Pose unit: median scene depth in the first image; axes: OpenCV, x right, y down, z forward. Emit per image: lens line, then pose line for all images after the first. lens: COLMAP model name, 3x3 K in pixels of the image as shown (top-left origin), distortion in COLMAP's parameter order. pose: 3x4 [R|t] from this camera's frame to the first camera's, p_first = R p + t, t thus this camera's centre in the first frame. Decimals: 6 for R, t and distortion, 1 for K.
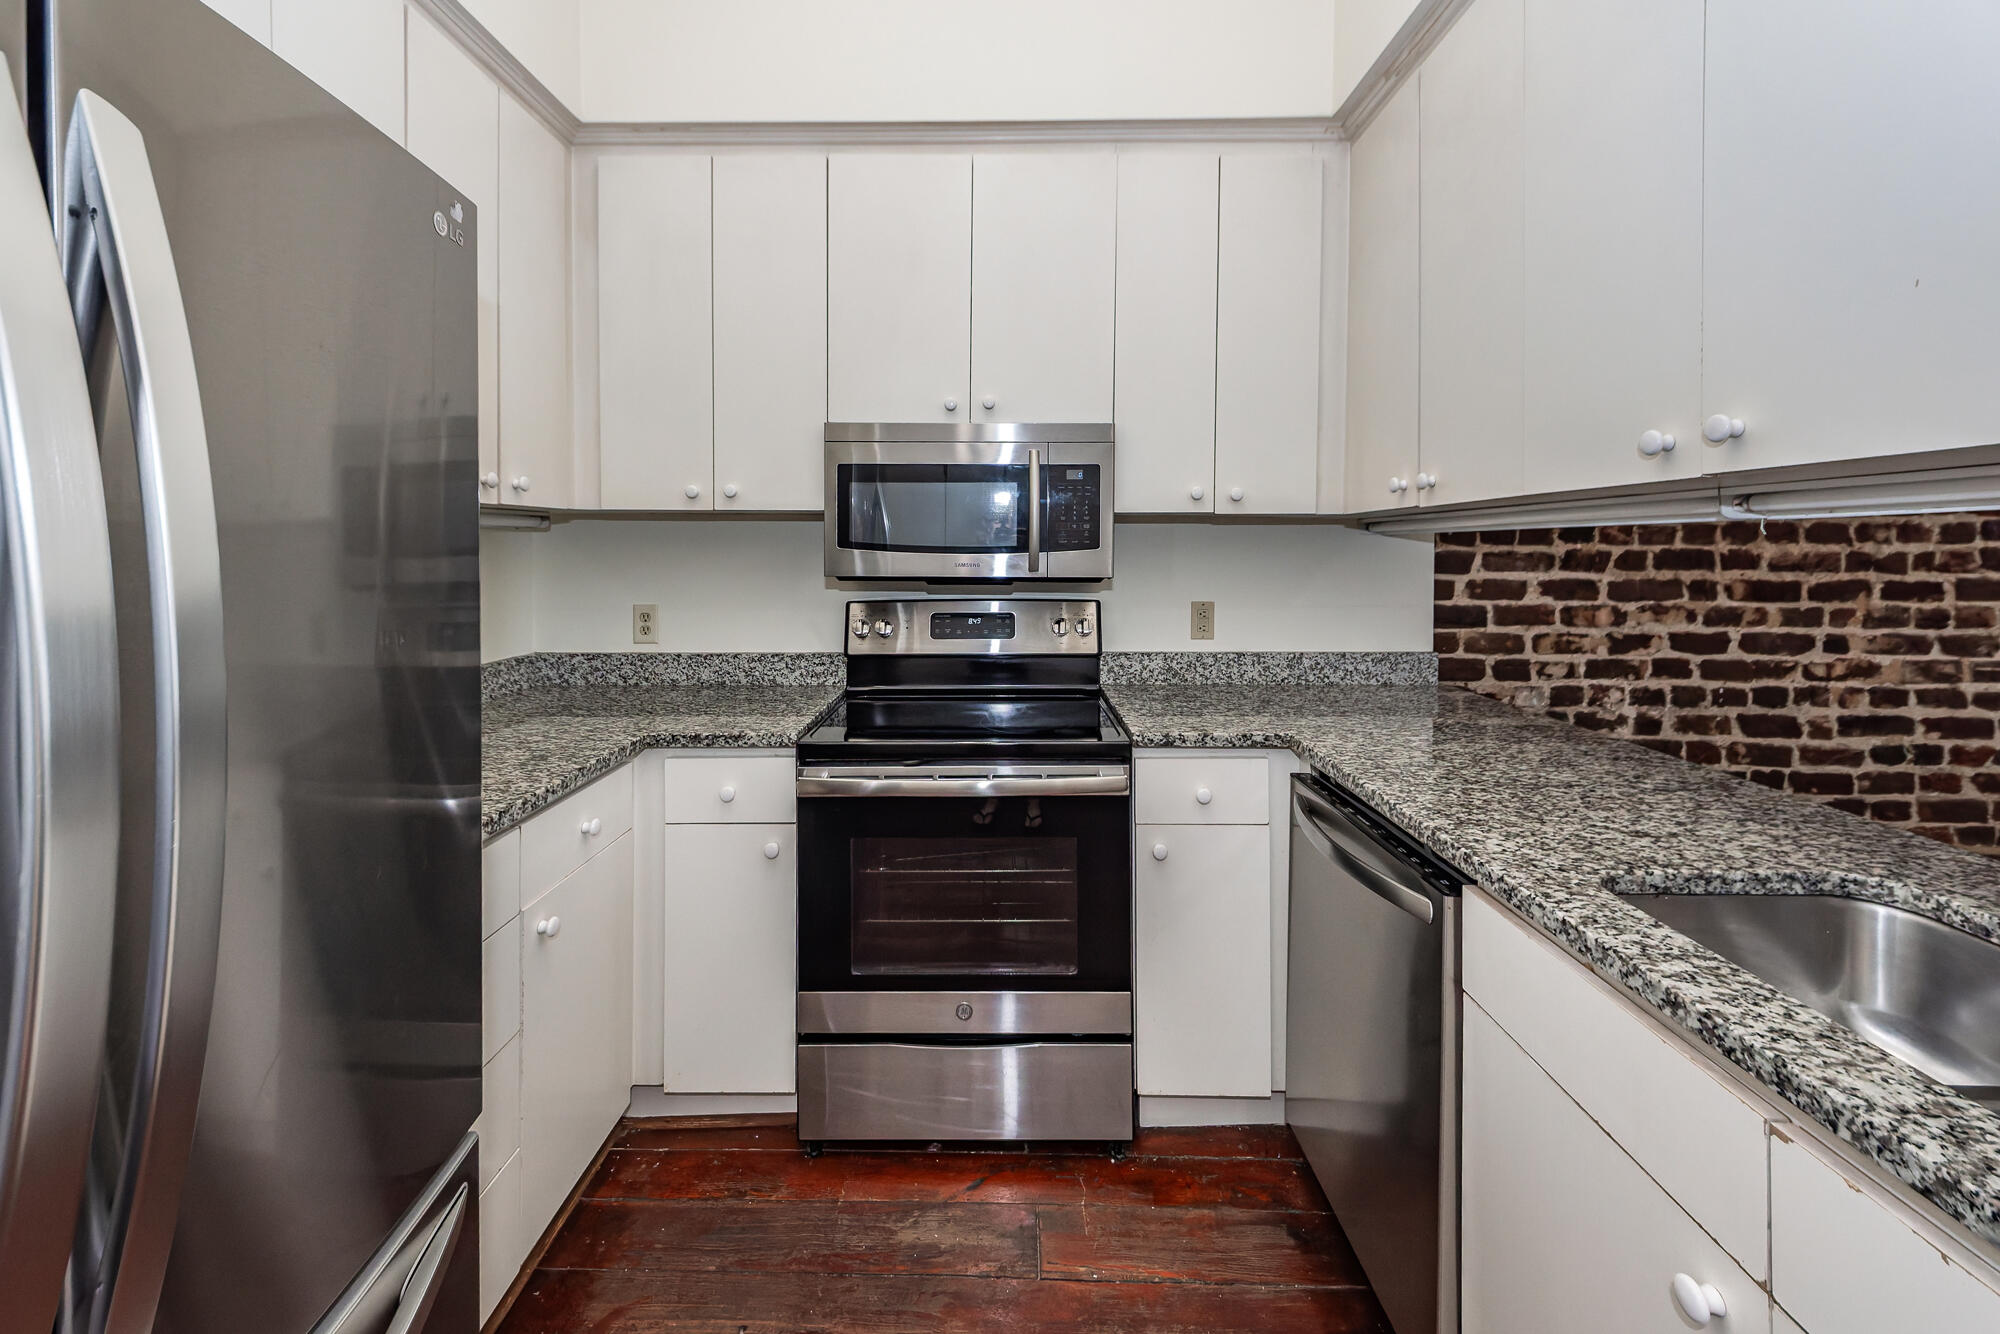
lens RADIAL K [[766.7, 0, 995.2], [0, 766.7, 555.9], [0, 0, 1]] dist [0.022123, -0.006424]
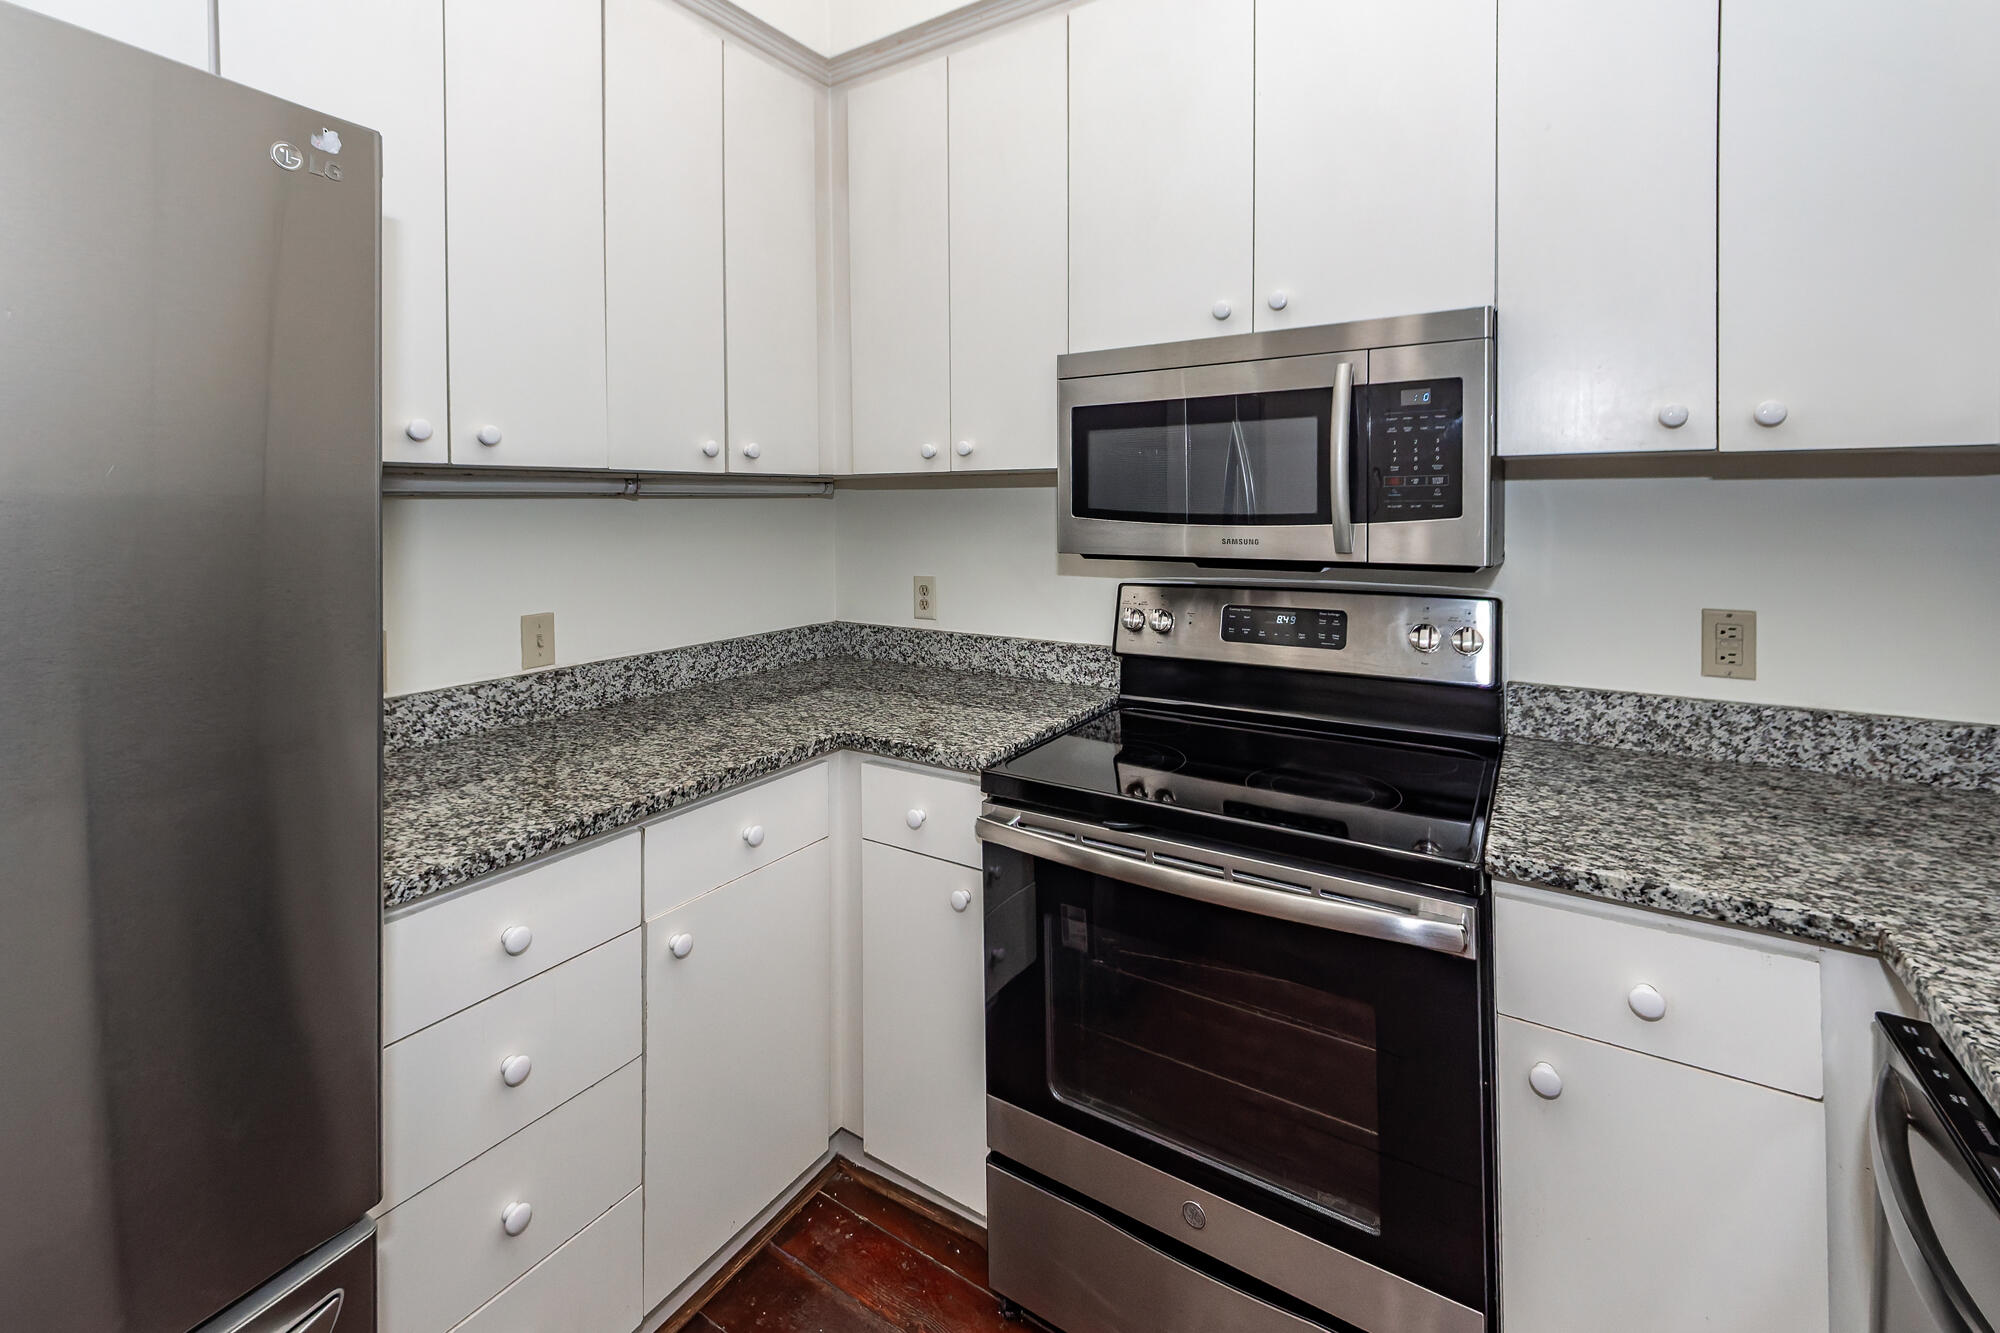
lens RADIAL K [[835.9, 0, 1005.7], [0, 835.9, 506.8], [0, 0, 1]] dist [0.006848, -0.000049]
pose [[0.849729, -0.005828, -0.527188, 0.148347], [0.002265, 0.999970, -0.007404, -0.011352], [0.527215, 0.005097, 0.849717, 0.212672]]
